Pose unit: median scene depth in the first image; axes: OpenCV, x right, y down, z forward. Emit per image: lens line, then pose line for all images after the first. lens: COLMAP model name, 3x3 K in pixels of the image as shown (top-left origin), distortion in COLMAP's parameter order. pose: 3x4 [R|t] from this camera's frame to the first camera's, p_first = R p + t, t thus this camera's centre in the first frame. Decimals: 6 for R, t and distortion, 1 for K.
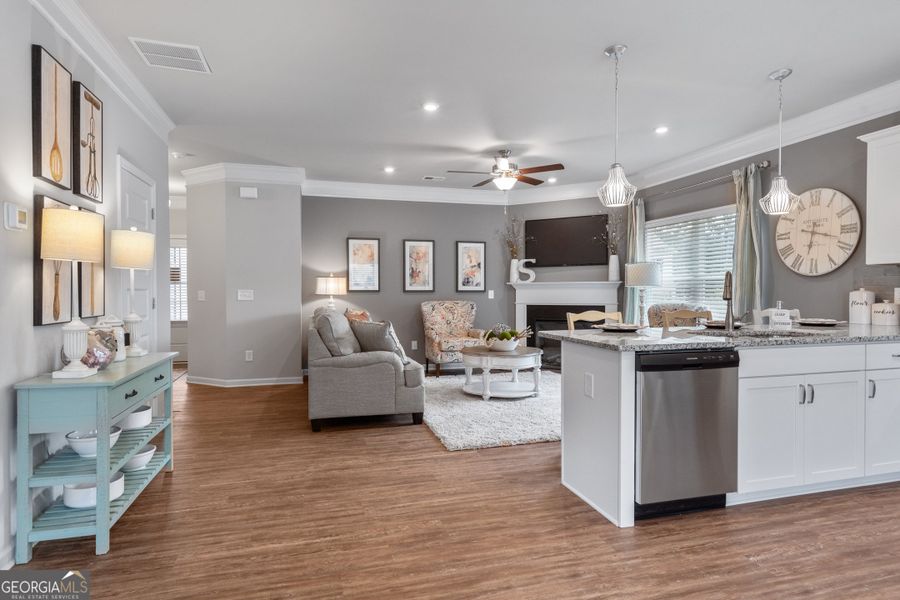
lens RADIAL K [[503.2, 0, 451.3], [0, 503.2, 297.4], [0, 0, 1]] dist [0.005957, 0.000449]
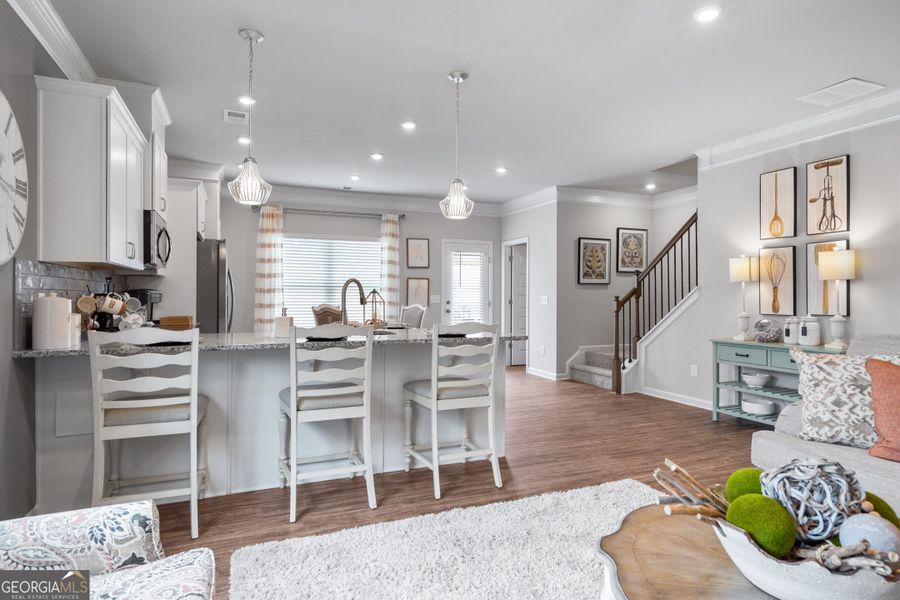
lens RADIAL K [[503.2, 0, 449.8], [0, 503.2, 293.8], [0, 0, 1]] dist [0.005957, 0.000449]
pose [[-0.992314, -0.001328, -0.123741, 0.347941], [-0.002304, 0.999967, 0.007739, -0.020376], [0.123726, 0.007965, -0.992284, 1.513579]]
